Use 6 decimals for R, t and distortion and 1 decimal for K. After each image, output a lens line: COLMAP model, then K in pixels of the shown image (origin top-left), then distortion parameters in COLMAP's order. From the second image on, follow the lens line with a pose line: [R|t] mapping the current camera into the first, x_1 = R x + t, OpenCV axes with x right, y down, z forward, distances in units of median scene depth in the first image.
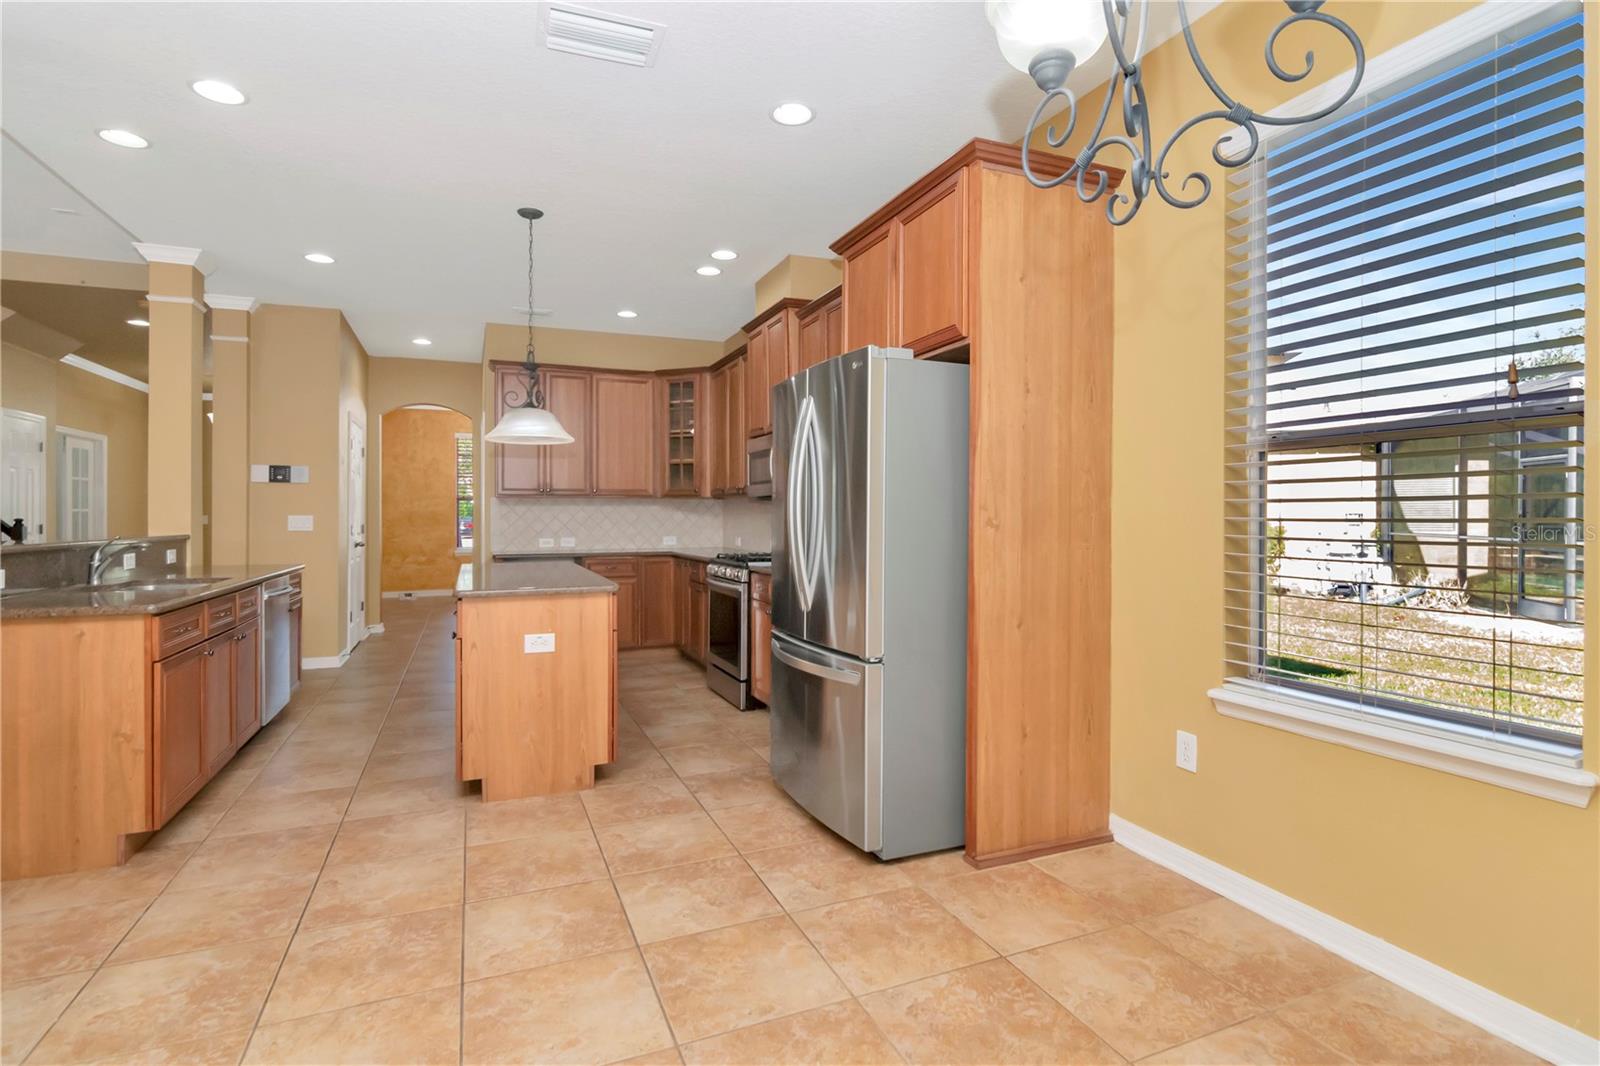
lens RADIAL K [[776.1, 0, 807.8], [0, 776.1, 508.1], [0, 0, 1]] dist [0.000018, -0.000363]
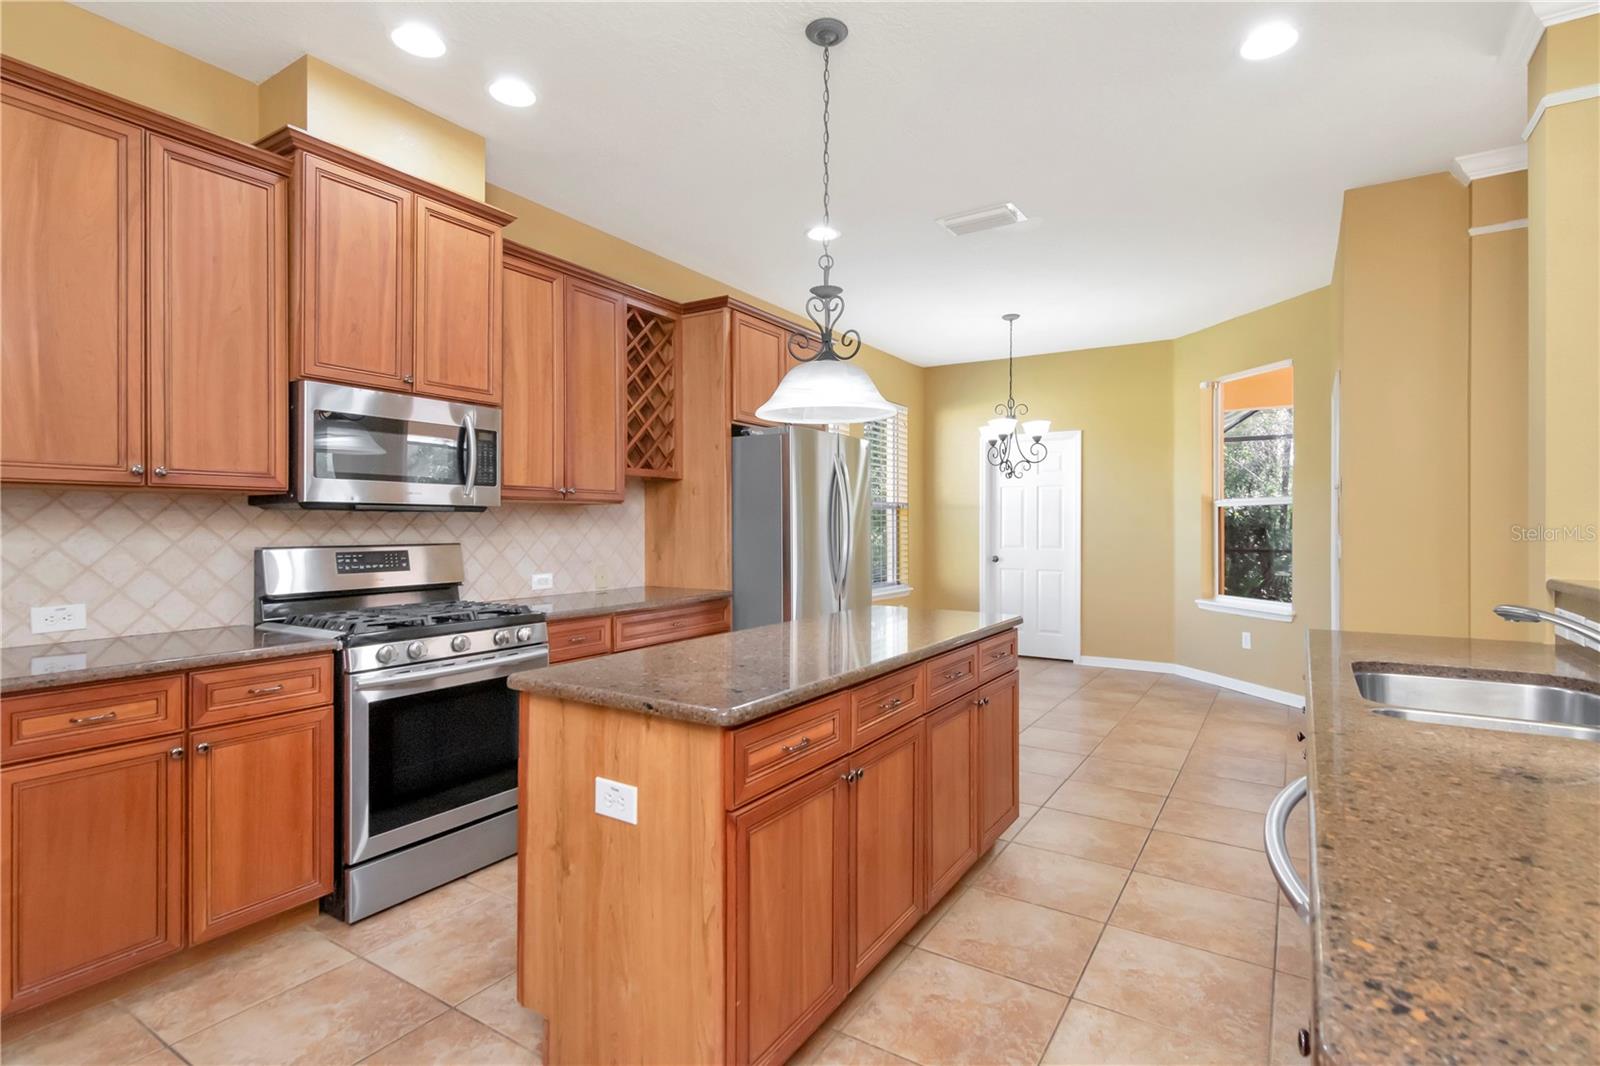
lens RADIAL K [[769.5, 0, 807.2], [0, 769.5, 526.9], [0, 0, 1]] dist [0.003618, 0.000289]
pose [[-0.560140, 0.001169, 0.828397, -1.670071], [-0.002556, 0.999992, -0.003140, -0.000621], [-0.828394, -0.003876, -0.560132, 2.681889]]
